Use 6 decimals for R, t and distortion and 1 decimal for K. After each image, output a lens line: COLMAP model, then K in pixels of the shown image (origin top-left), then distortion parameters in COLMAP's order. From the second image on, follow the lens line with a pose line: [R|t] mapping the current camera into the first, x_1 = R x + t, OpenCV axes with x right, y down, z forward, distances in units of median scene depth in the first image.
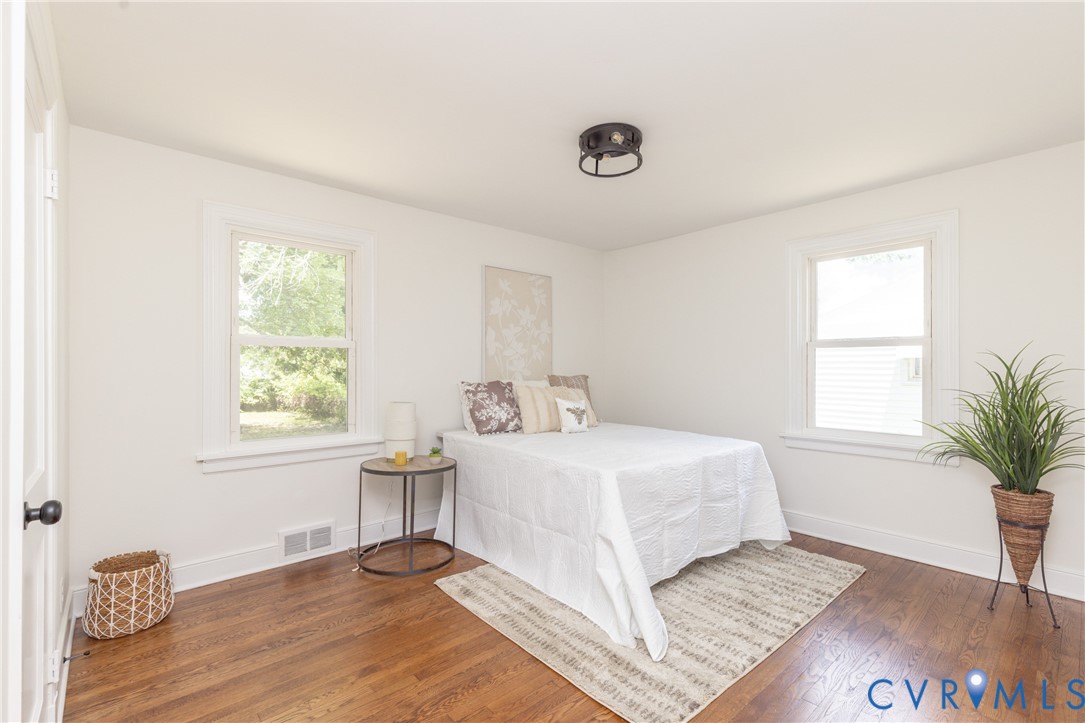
lens RADIAL K [[488.6, 0, 547.3], [0, 488.6, 365.9], [0, 0, 1]] dist [-0.001278, -0.000246]
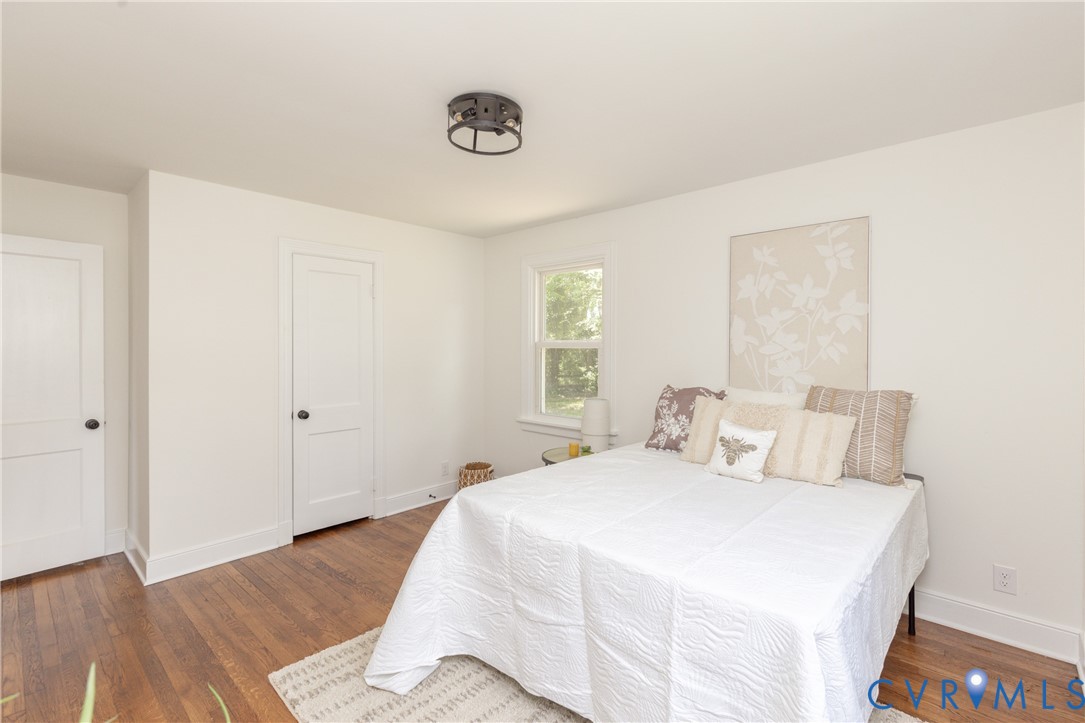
lens RADIAL K [[488.6, 0, 547.3], [0, 488.6, 365.9], [0, 0, 1]] dist [-0.001278, -0.000246]
pose [[0.109442, 0.035134, -0.993372, 0.592105], [0.002416, 0.999363, 0.035612, -0.029672], [0.993990, -0.006297, 0.109288, 0.613266]]
